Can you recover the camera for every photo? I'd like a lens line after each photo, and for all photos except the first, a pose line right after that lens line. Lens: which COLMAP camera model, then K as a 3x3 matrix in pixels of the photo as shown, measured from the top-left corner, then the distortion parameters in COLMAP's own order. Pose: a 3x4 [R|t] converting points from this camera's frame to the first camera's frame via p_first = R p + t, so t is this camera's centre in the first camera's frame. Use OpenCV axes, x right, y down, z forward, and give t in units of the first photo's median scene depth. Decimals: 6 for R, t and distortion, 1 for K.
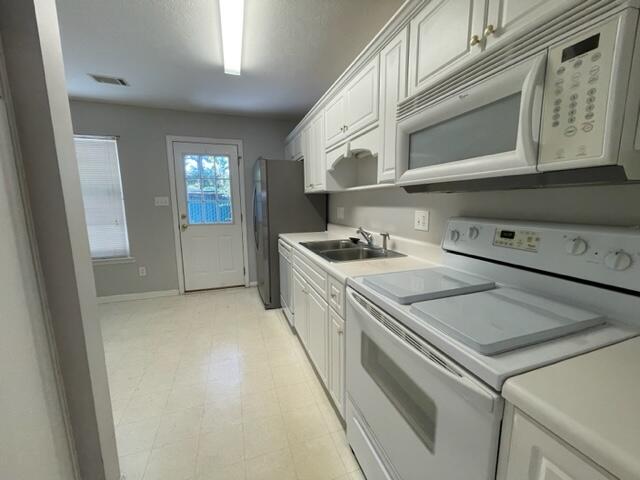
lens RADIAL K [[258.9, 0, 318.6], [0, 258.9, 240.8], [0, 0, 1]] dist [-0.000946, 0.001802]
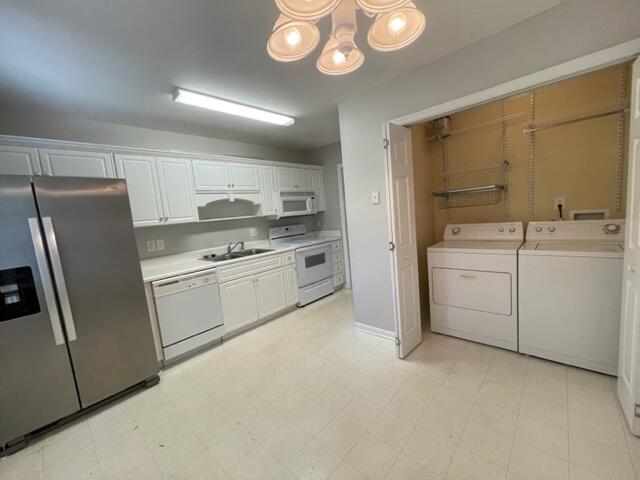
lens RADIAL K [[258.9, 0, 318.4], [0, 258.9, 240.9], [0, 0, 1]] dist [-0.000946, 0.001802]
pose [[-0.472492, -0.047438, 0.880057, -0.945379], [0.224525, 0.959125, 0.172245, -0.133295], [-0.852256, 0.278979, -0.442528, 0.747097]]
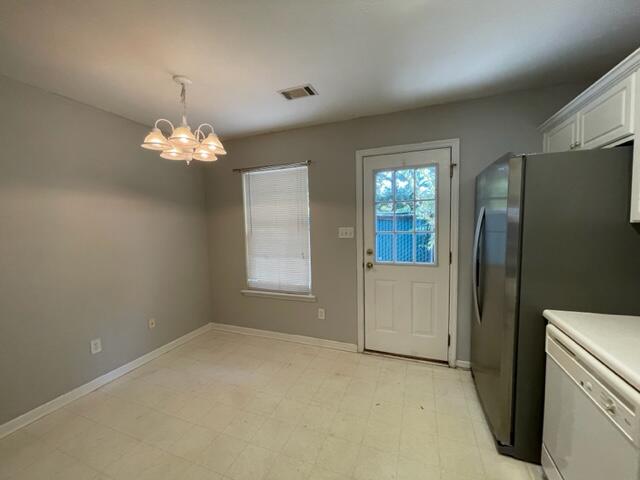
lens RADIAL K [[258.9, 0, 320.1], [0, 258.9, 241.6], [0, 0, 1]] dist [-0.000946, 0.001802]
pose [[0.768280, 0.036759, -0.639058, -0.149594], [-0.076963, 0.996412, -0.035212, -0.089506], [0.635470, 0.076236, 0.768352, 0.326992]]
